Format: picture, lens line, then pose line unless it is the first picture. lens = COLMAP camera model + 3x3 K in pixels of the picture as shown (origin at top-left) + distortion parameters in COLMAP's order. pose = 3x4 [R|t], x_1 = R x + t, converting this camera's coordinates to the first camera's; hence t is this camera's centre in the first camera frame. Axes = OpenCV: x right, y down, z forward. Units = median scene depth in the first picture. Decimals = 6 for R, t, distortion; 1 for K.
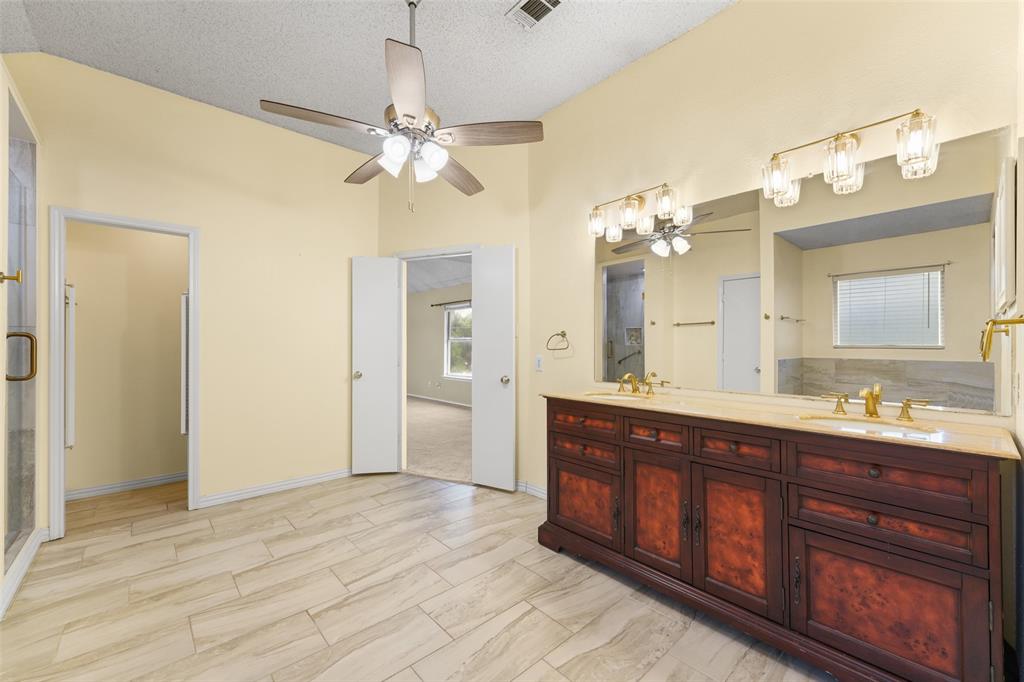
lens RADIAL K [[407.4, 0, 512.0], [0, 407.4, 341.0], [0, 0, 1]] dist [0.001023, 0.000045]
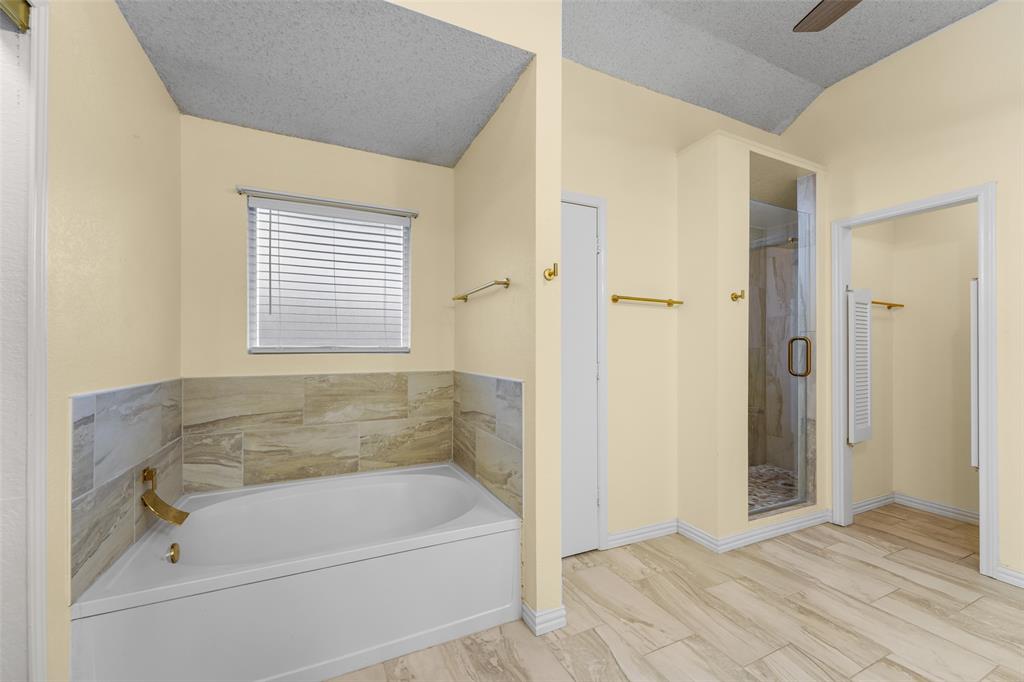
lens RADIAL K [[413.9, 0, 509.5], [0, 413.9, 347.4], [0, 0, 1]] dist [0.001452, 0.000252]
pose [[-0.301526, -0.000961, -0.953458, 0.249569], [0.004637, 0.999986, -0.002474, 0.011181], [0.953447, -0.005167, -0.301517, 0.604889]]
